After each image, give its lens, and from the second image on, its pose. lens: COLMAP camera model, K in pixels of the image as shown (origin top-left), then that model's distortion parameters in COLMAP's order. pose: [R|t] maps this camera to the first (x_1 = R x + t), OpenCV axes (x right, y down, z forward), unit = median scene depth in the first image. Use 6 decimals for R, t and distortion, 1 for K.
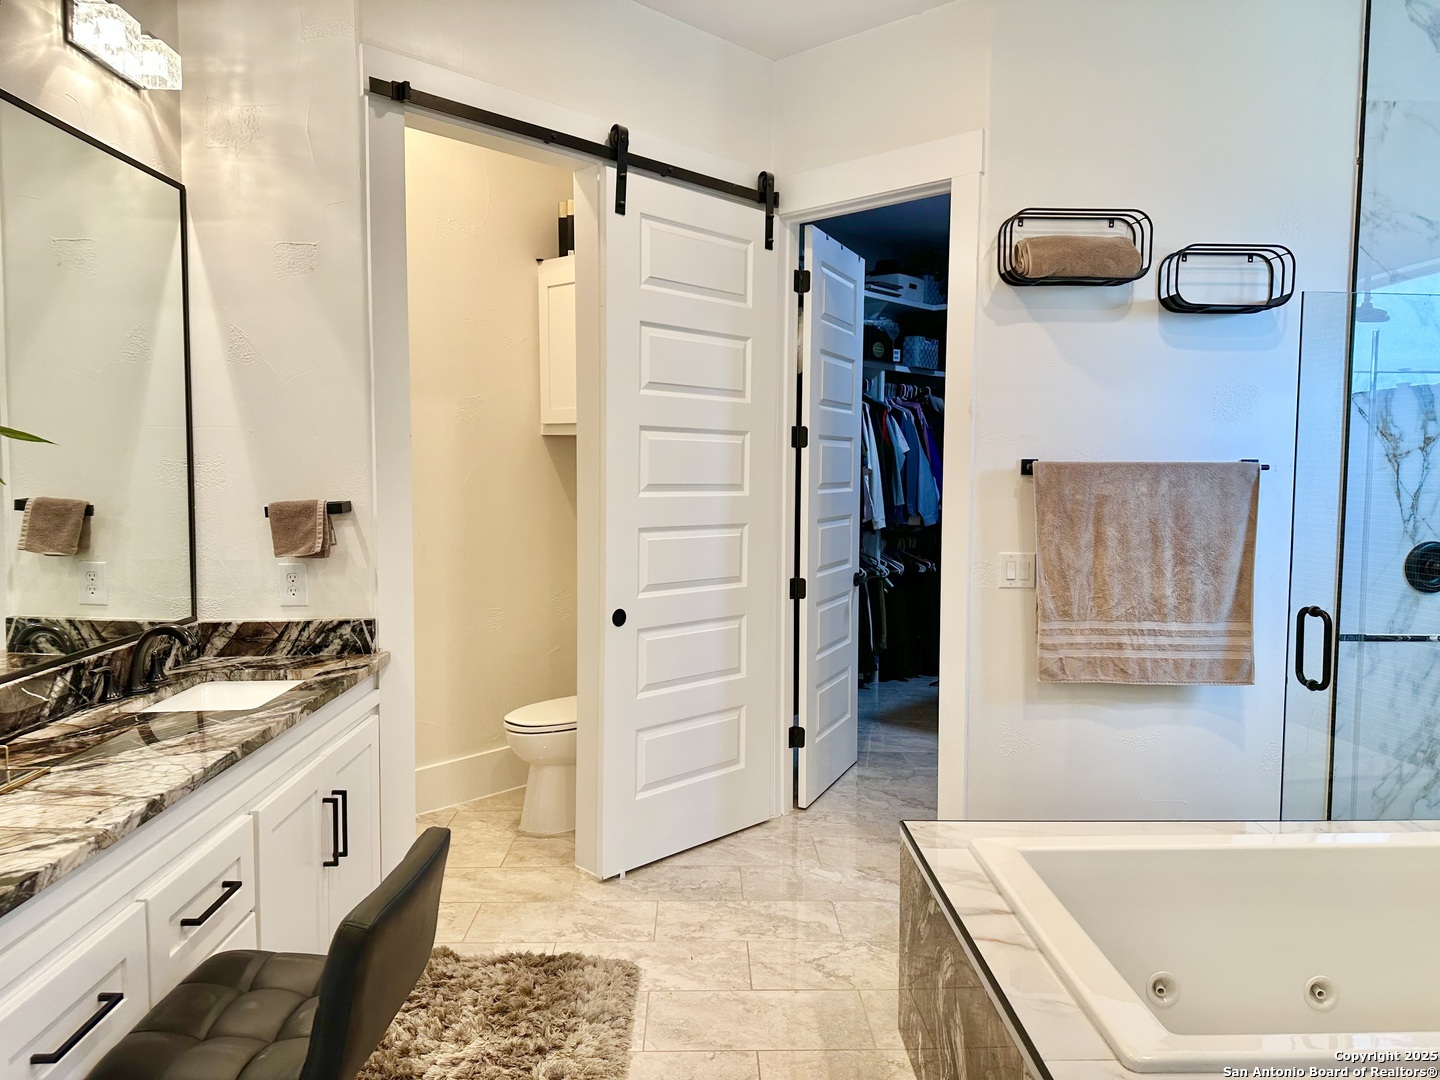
lens RADIAL K [[1011.7, 0, 712.8], [0, 1011.7, 521.2], [0, 0, 1]] dist [0.002131, -0.017658]
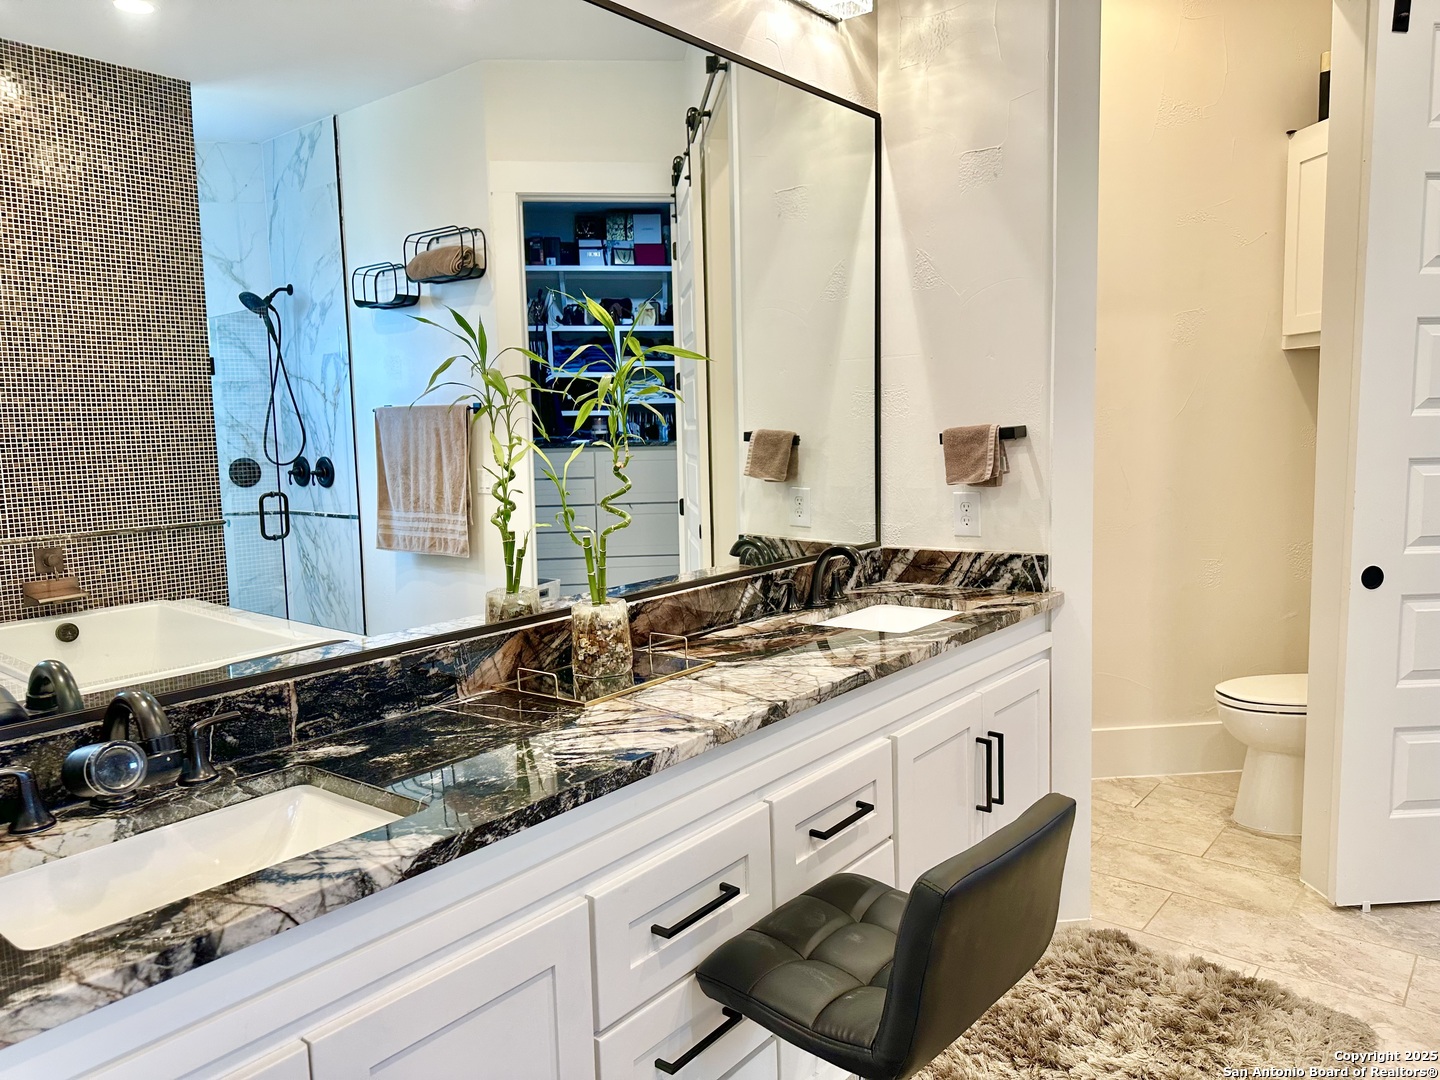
lens RADIAL K [[1002.8, 0, 719.9], [0, 1002.8, 526.9], [0, 0, 1]] dist [0.054032, -0.055364]
pose [[0.768733, 0.047699, -0.637788, 0.017397], [-0.014746, 0.998272, 0.056885, 0.024086], [0.639399, -0.034325, 0.768108, 0.113266]]
